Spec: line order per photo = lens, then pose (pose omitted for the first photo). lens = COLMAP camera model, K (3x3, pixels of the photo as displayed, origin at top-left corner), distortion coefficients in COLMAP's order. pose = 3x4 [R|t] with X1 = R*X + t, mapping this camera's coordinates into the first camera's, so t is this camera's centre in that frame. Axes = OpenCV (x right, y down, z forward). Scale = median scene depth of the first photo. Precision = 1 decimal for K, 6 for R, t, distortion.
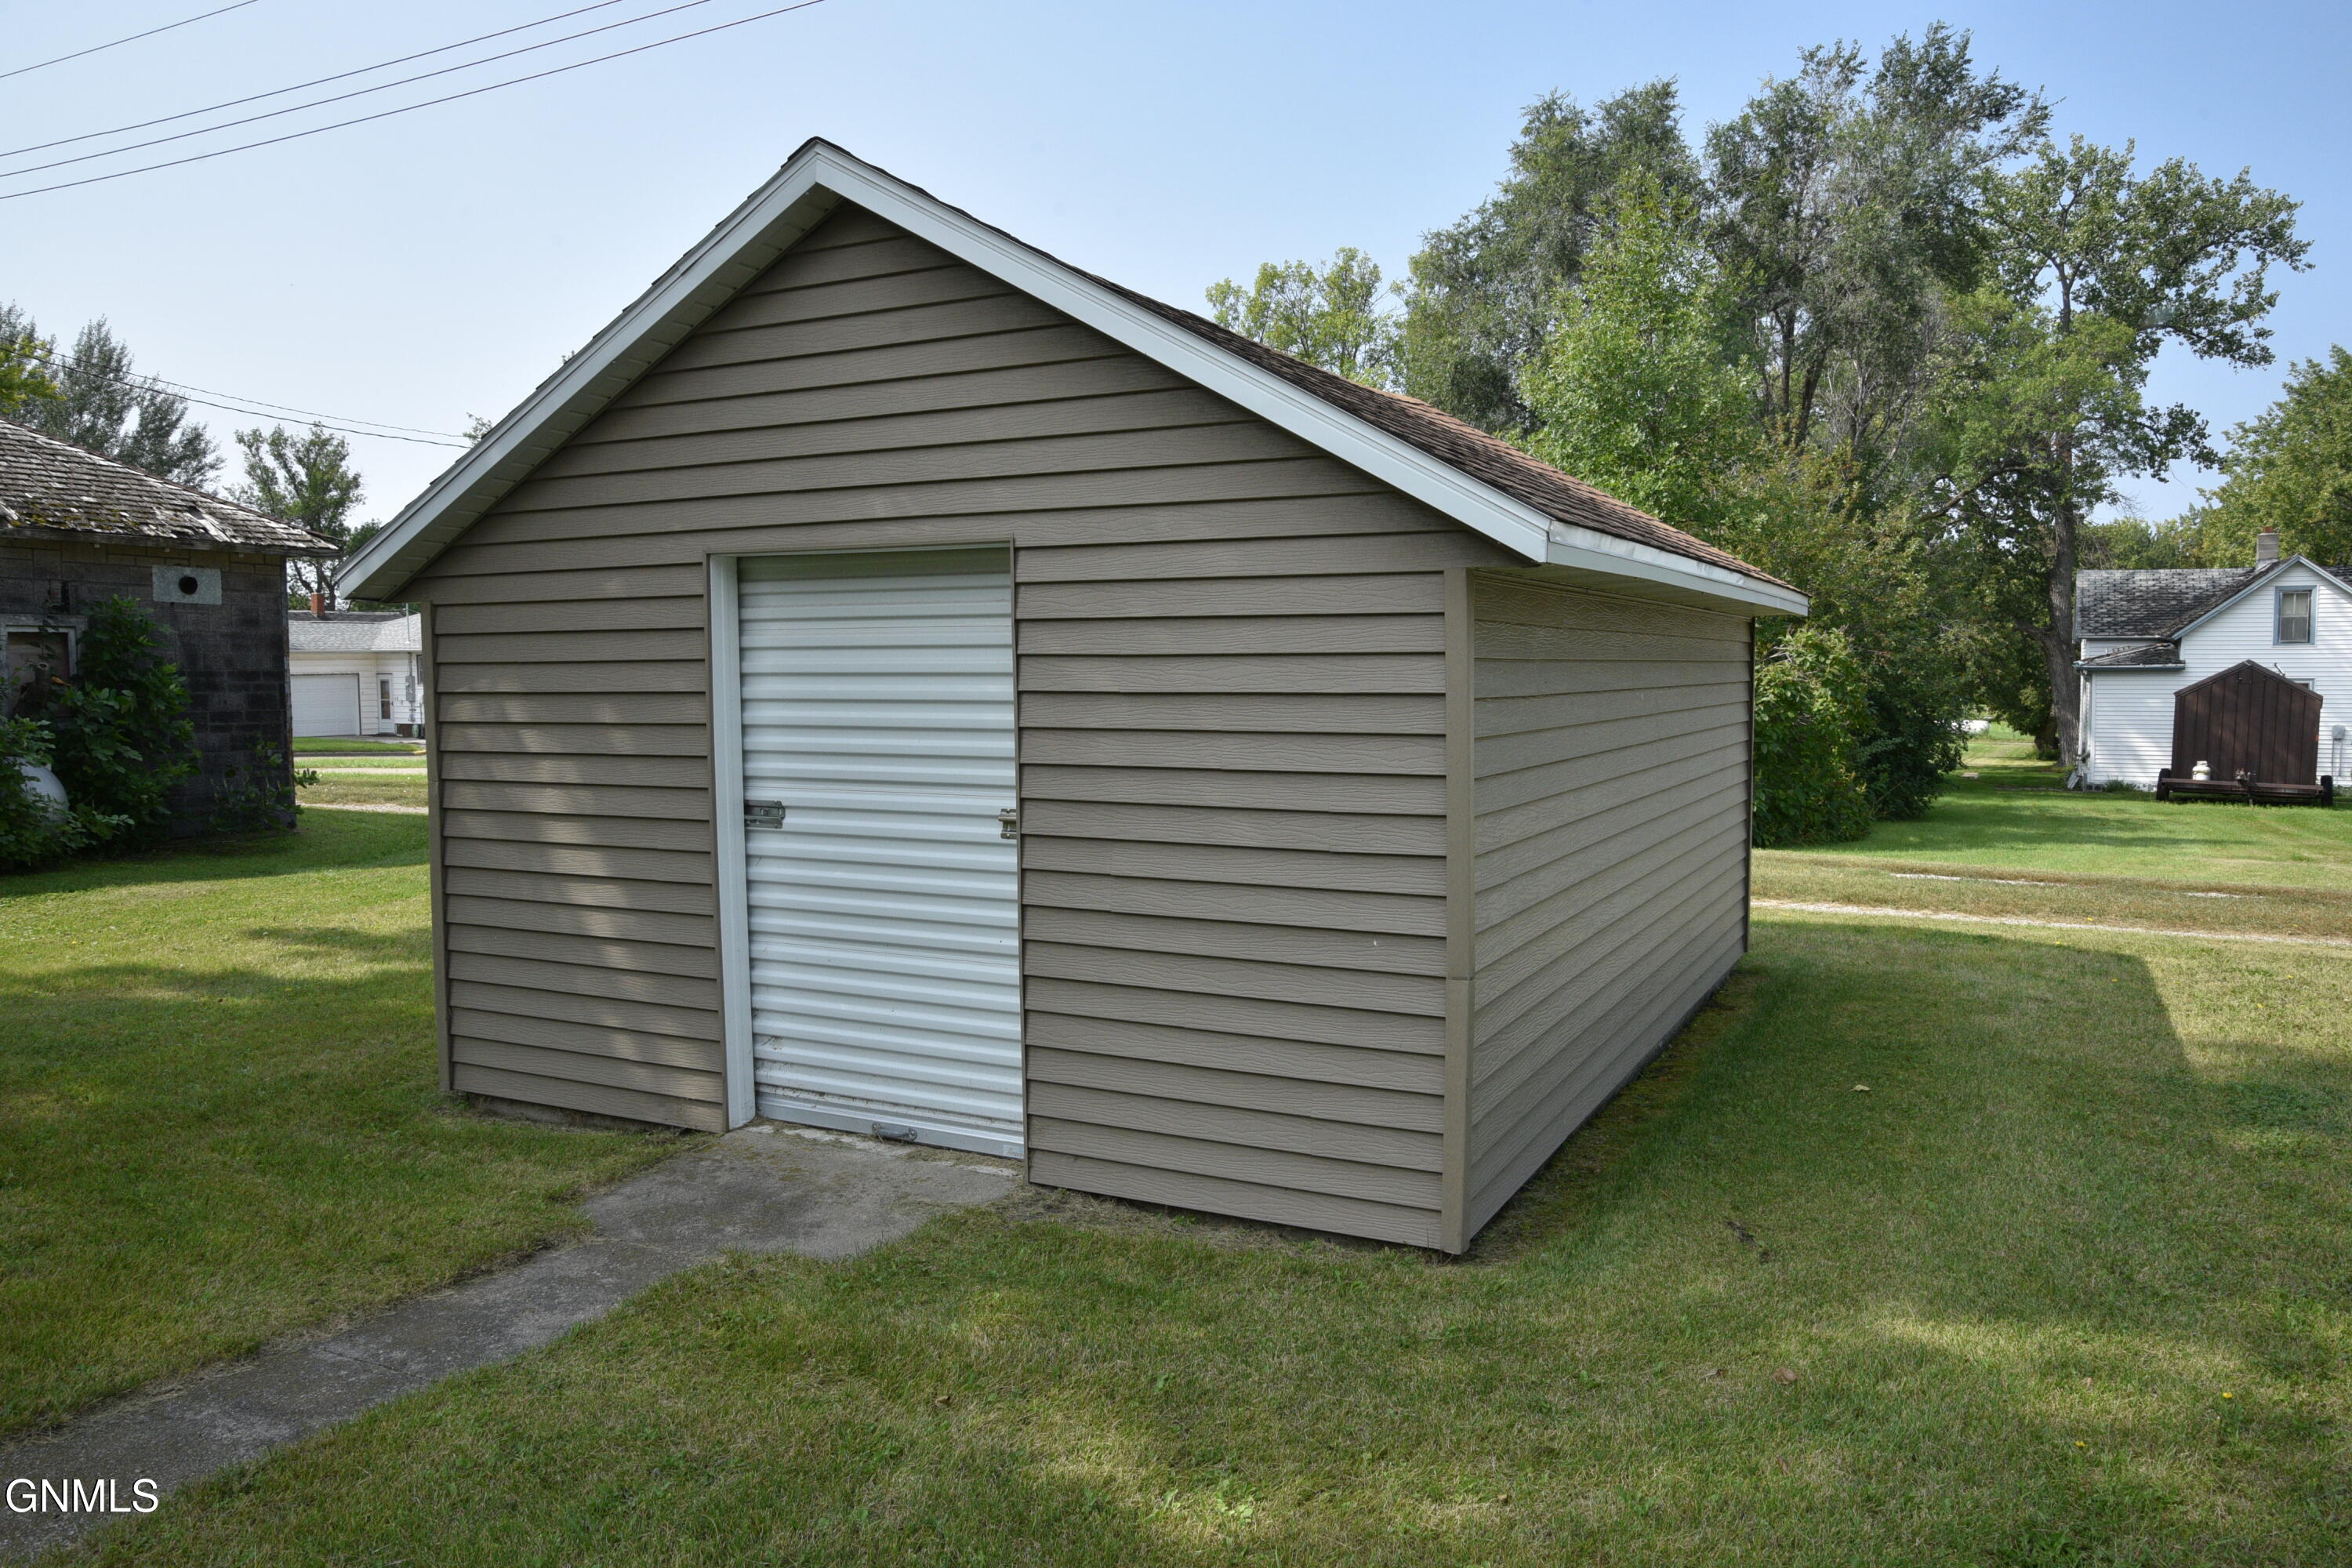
lens RADIAL K [[1680.5, 0, 1179.1], [0, 1680.5, 803.5], [0, 0, 1]] dist [-0.074351, 0.042131]
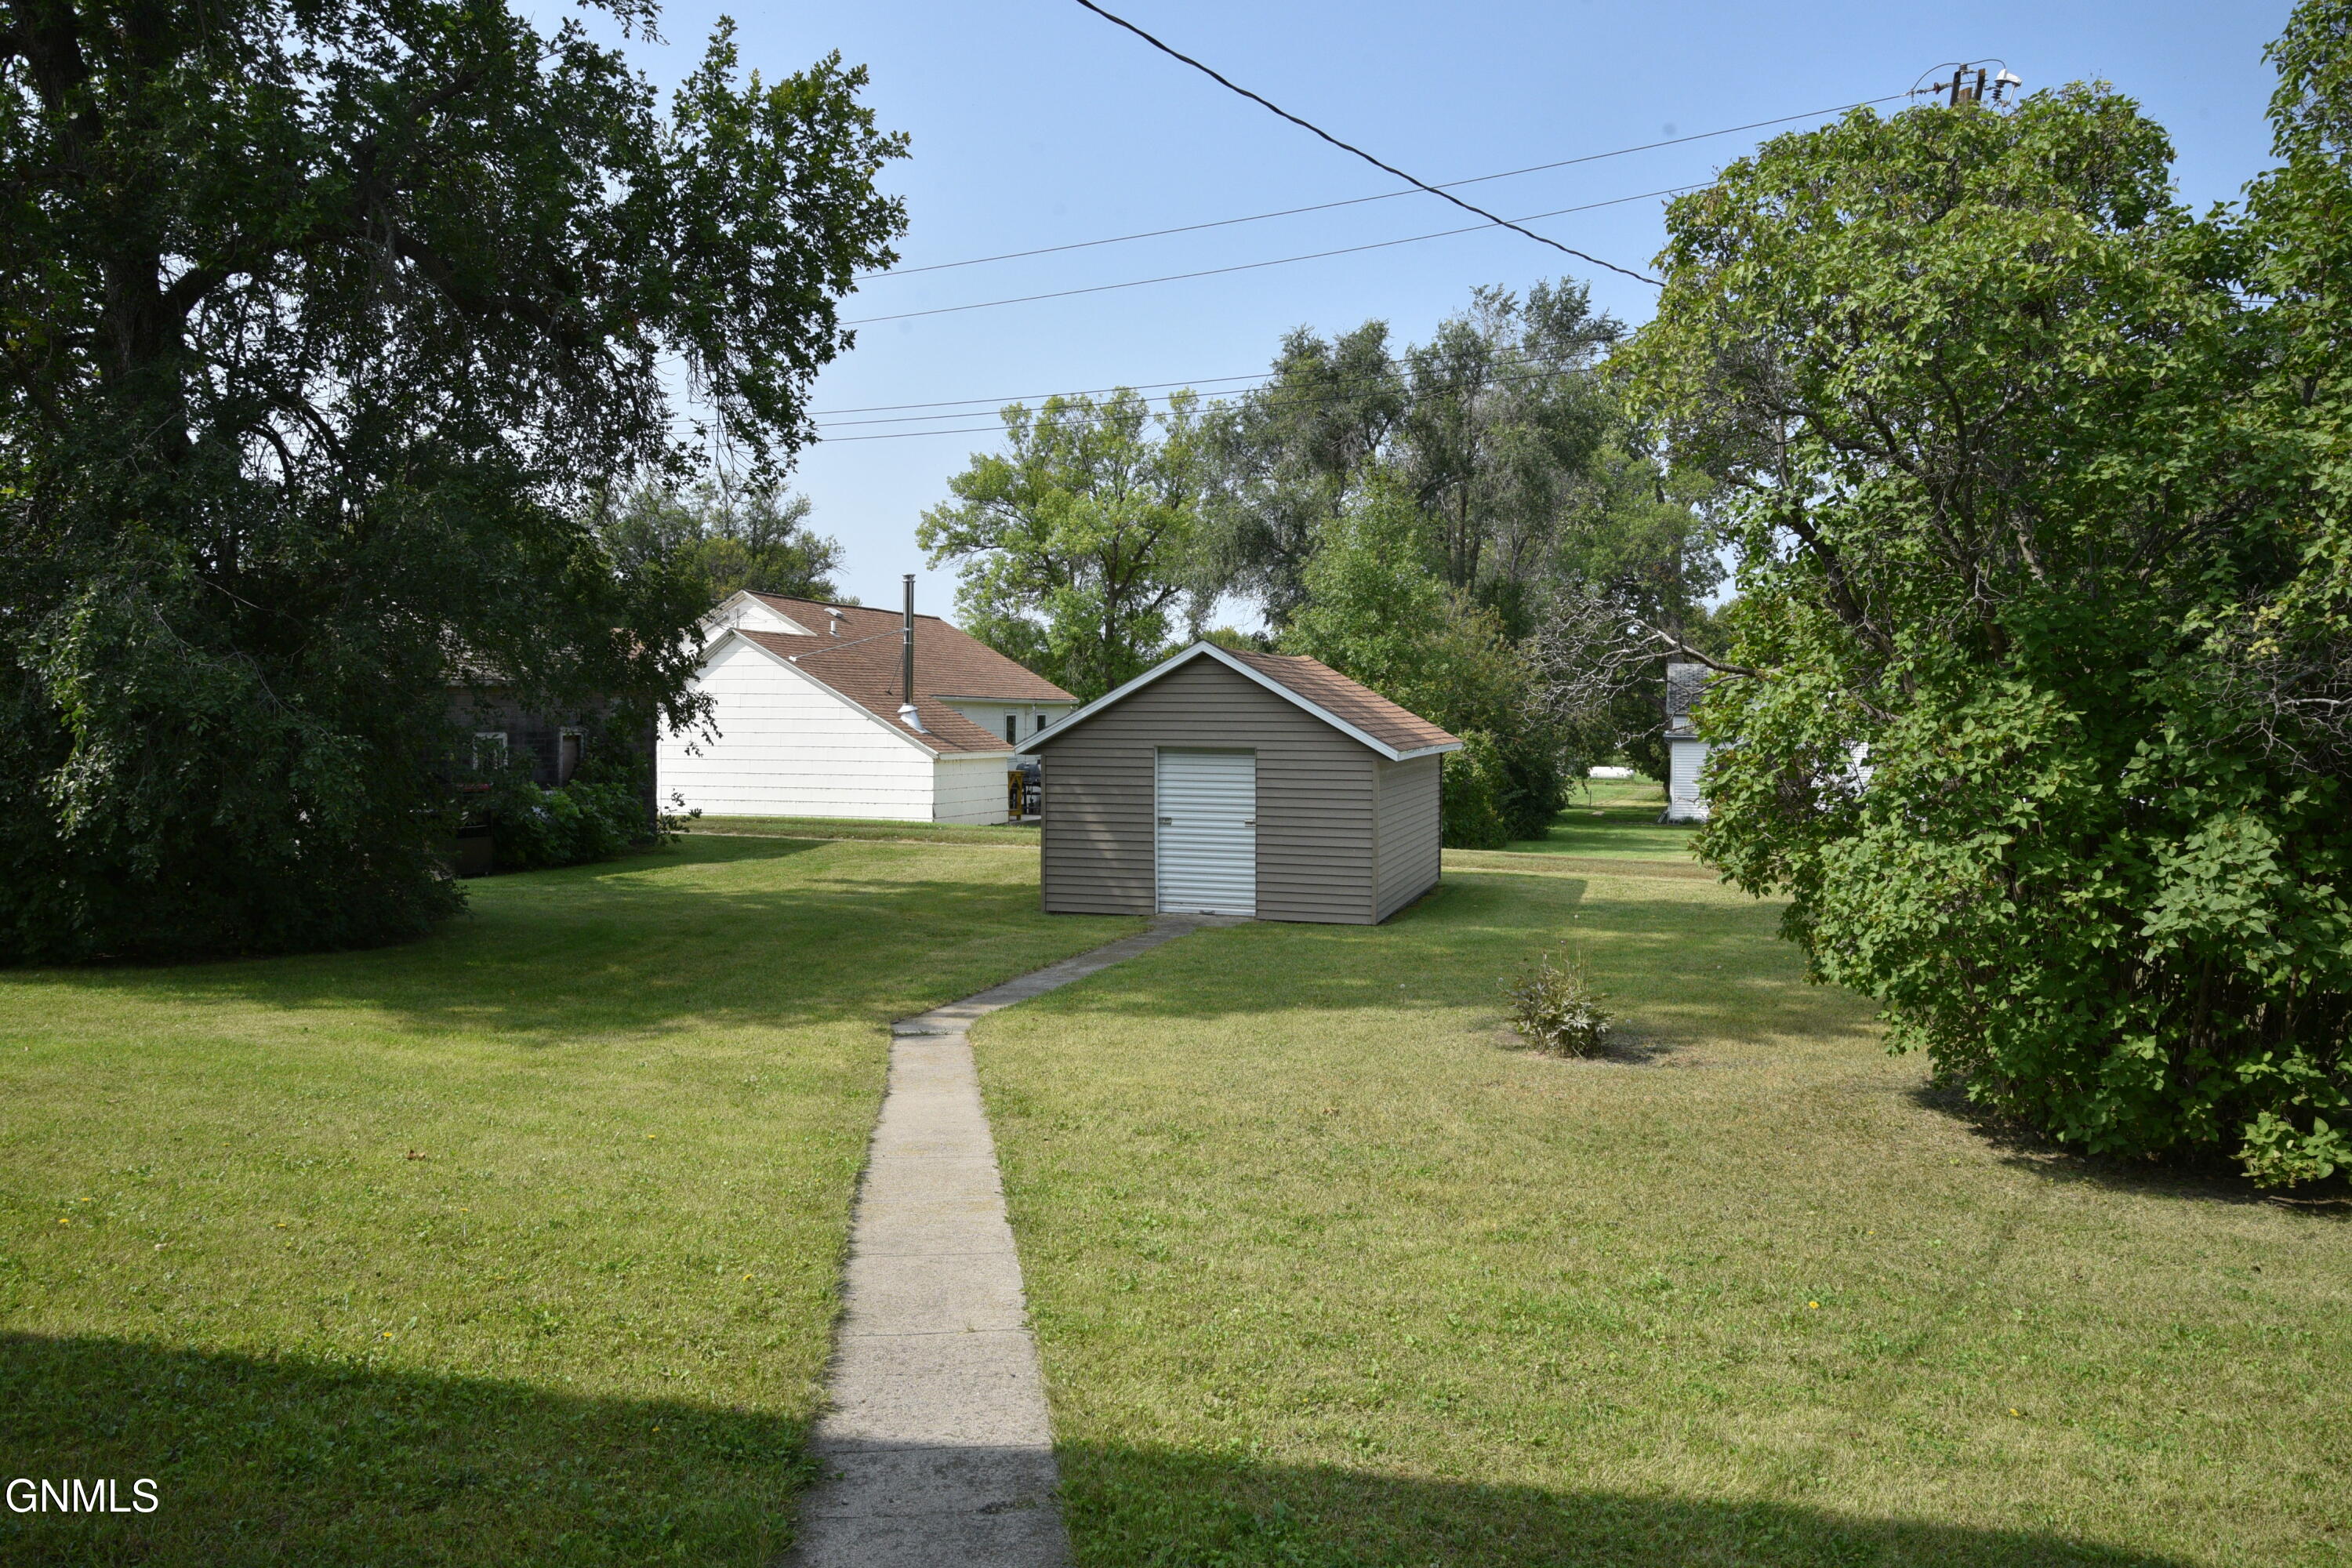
lens RADIAL K [[1680.5, 0, 1179.1], [0, 1680.5, 803.5], [0, 0, 1]] dist [-0.074351, 0.042131]
pose [[0.984184, 0.002014, 0.177140, -0.123392], [0.002179, 0.999722, -0.023472, 0.007587], [-0.177138, 0.023487, 0.983906, -0.355254]]
